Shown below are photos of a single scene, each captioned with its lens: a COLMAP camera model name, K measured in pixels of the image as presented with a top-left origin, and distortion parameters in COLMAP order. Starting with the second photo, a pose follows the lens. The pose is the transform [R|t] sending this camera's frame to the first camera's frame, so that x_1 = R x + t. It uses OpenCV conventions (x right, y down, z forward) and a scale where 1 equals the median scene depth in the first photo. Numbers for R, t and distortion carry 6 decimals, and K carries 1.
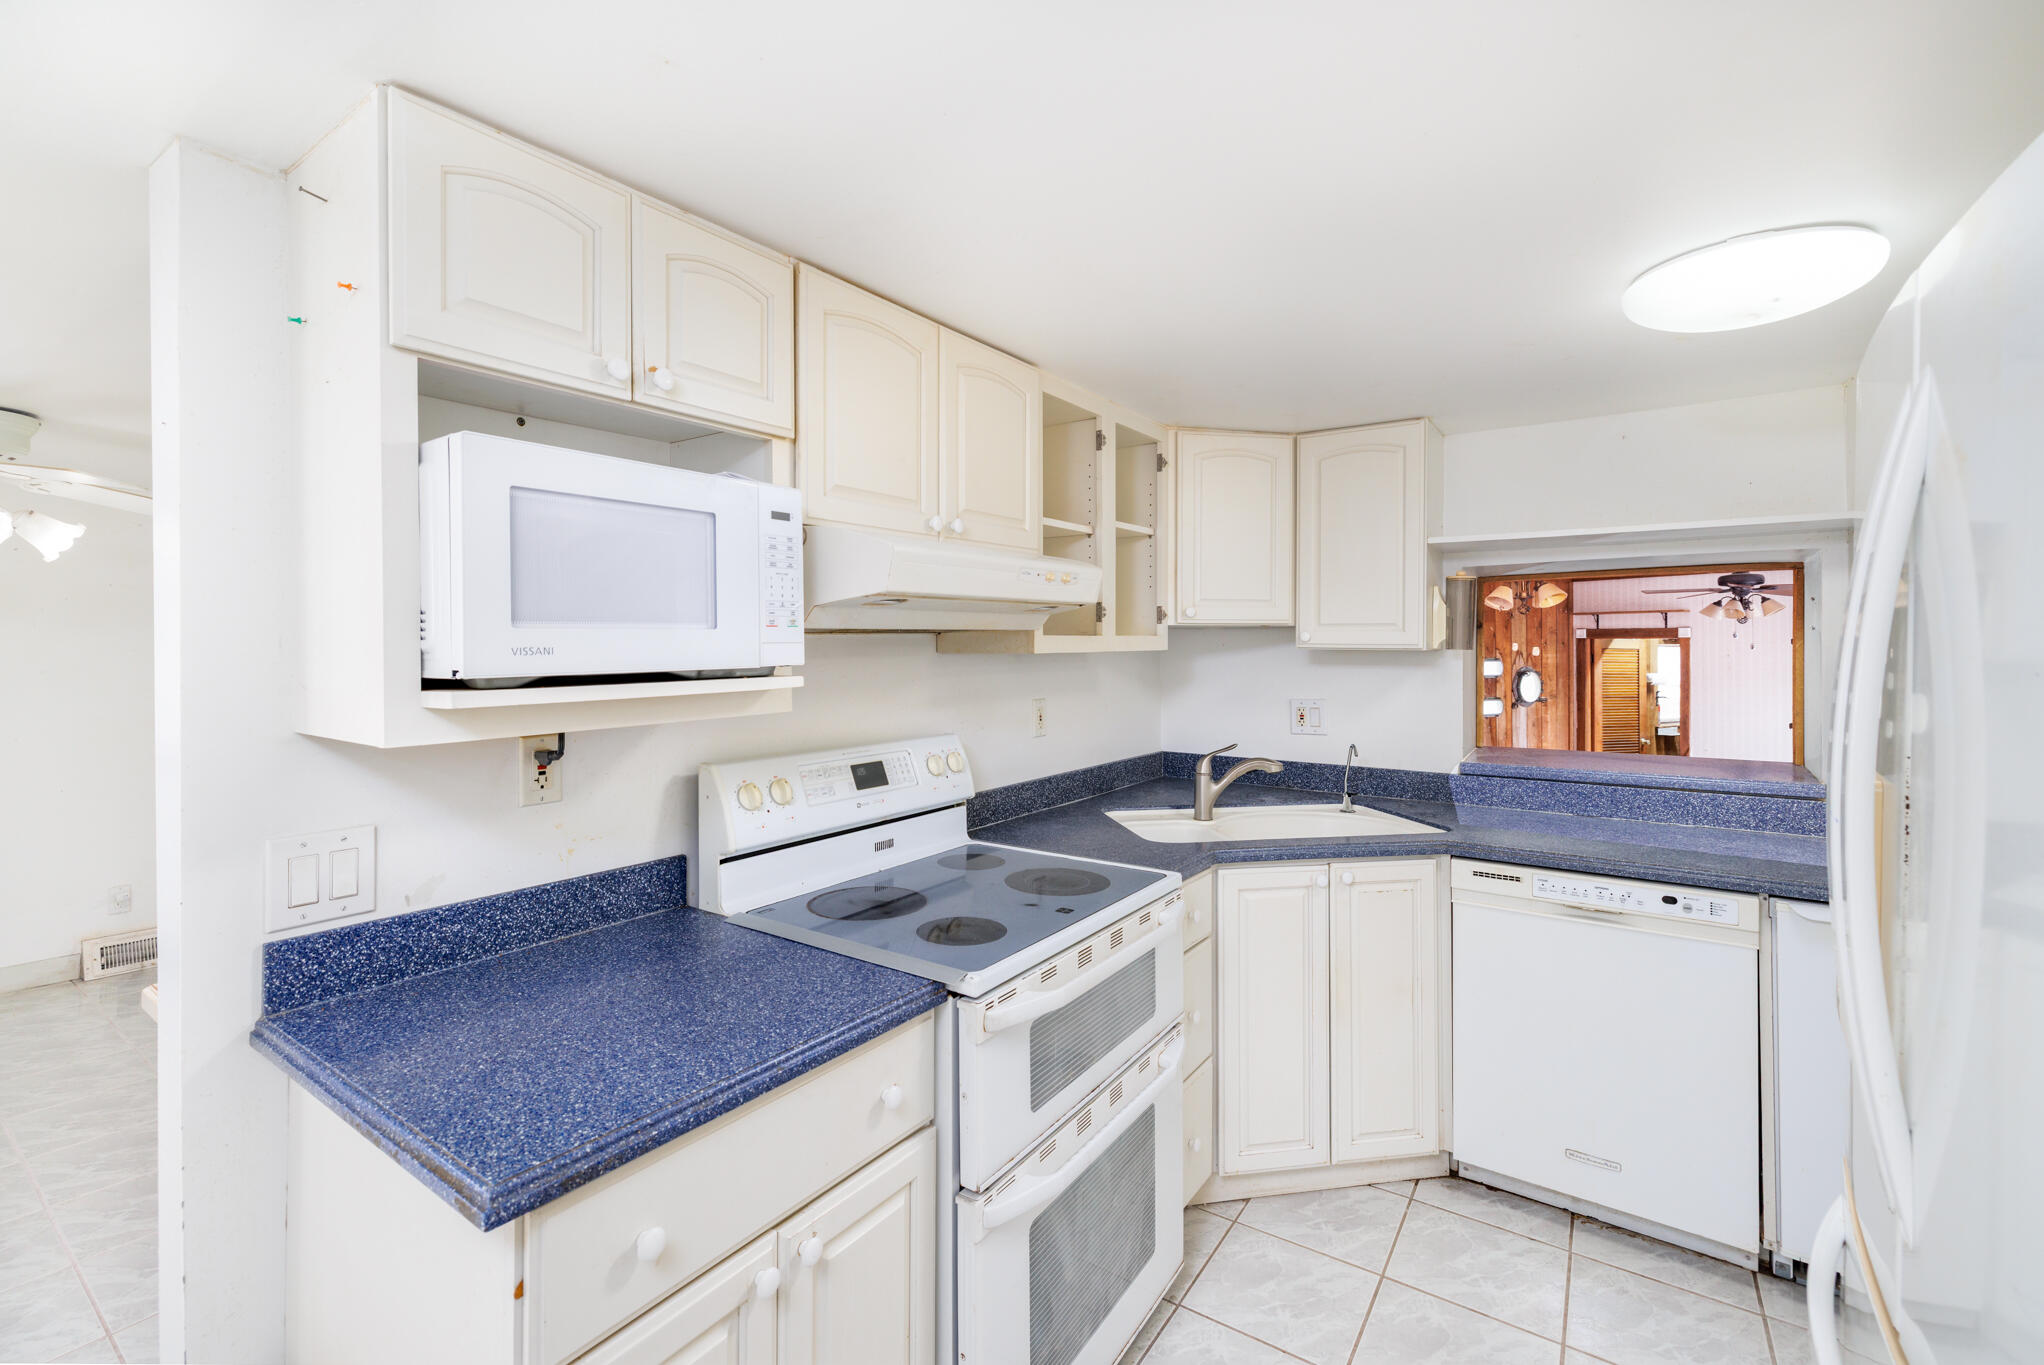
lens RADIAL K [[889.1, 0, 991.2], [0, 889.1, 642.3], [0, 0, 1]] dist [-0.000549, 0.000203]
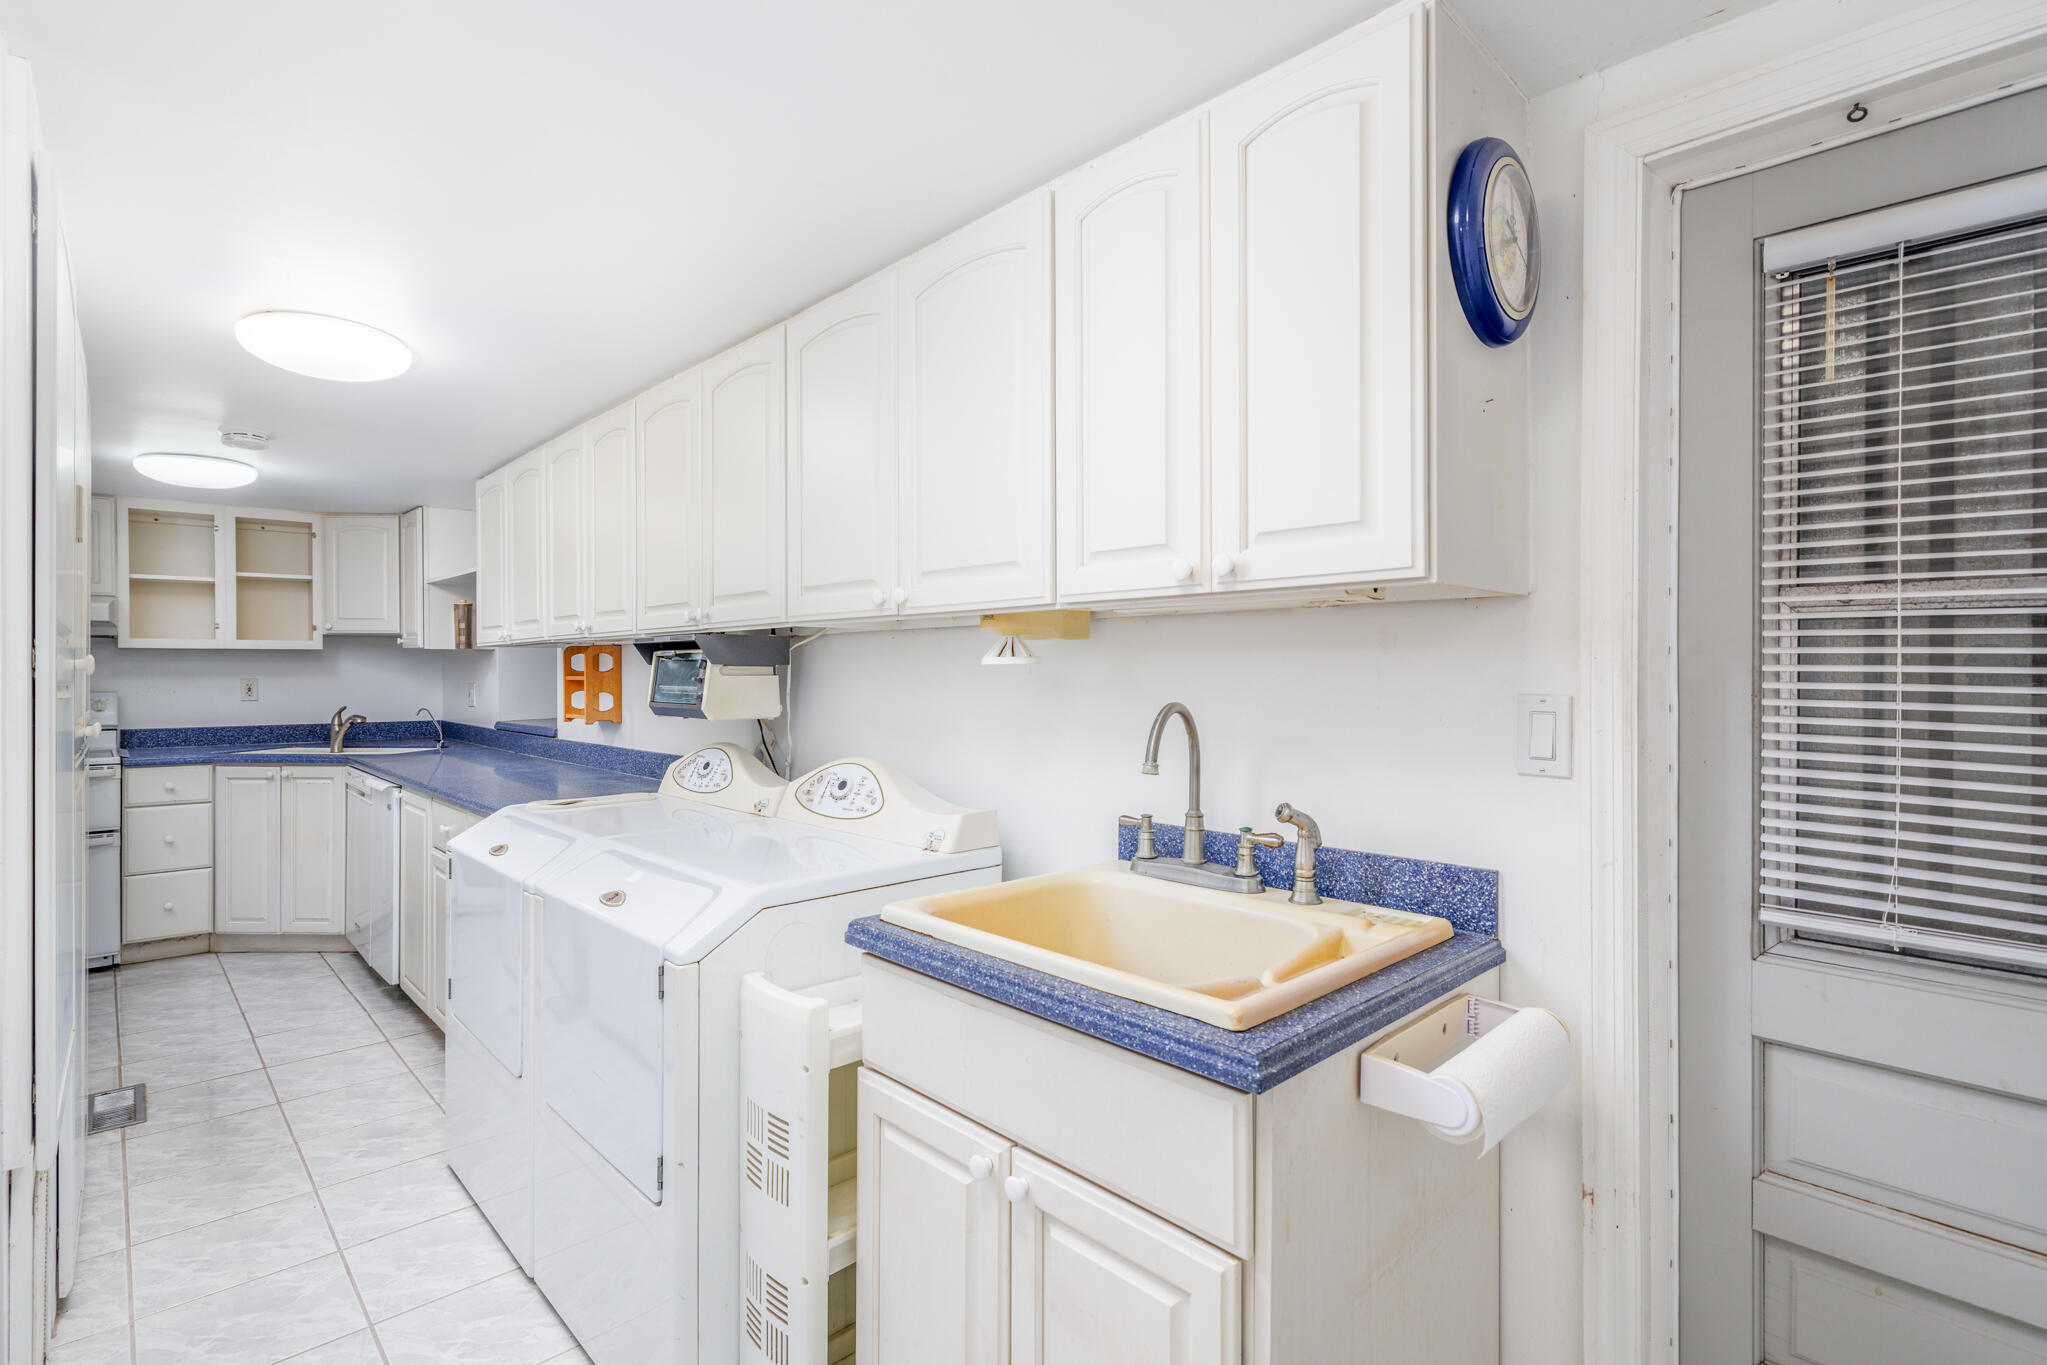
lens RADIAL K [[963.1, 0, 1020.8], [0, 963.1, 666.5], [0, 0, 1]] dist [-0.001991, -0.000077]
pose [[0.982558, 0.003738, -0.185917, 1.830423], [-0.002799, 0.999982, 0.005315, 0.028492], [0.185934, -0.004702, 0.982551, -0.519324]]
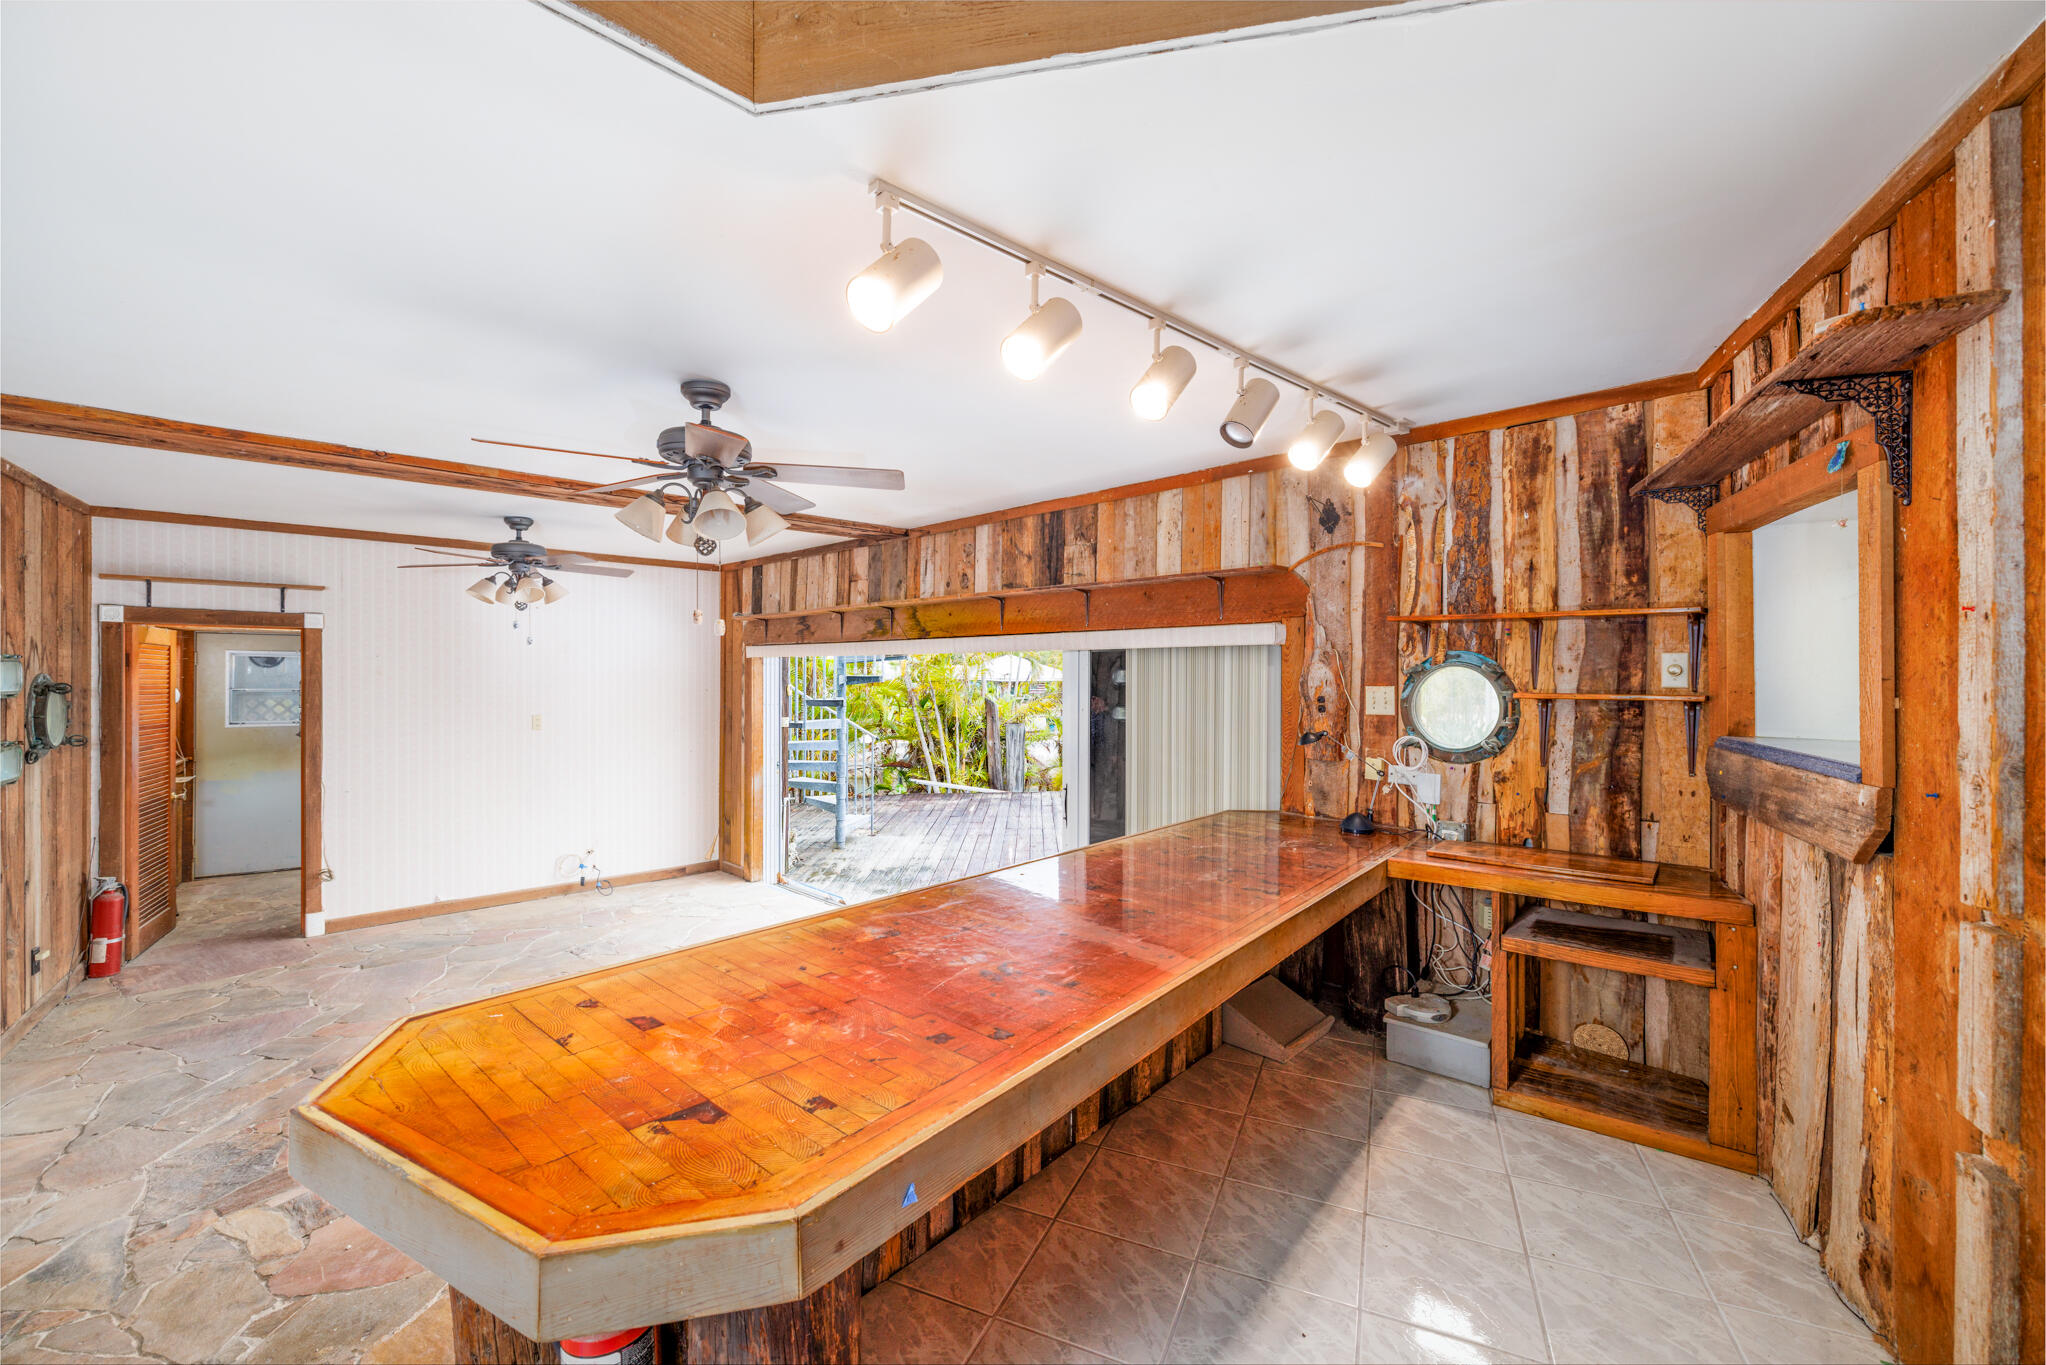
lens RADIAL K [[850.2, 0, 1014.8], [0, 850.2, 673.9], [0, 0, 1]] dist [-0.001096, -0.000220]
pose [[-0.190467, -0.001249, 0.981693, 0.166558], [-0.010499, 0.999945, -0.000765, 0.074126], [-0.981637, -0.010452, -0.190470, 1.884563]]
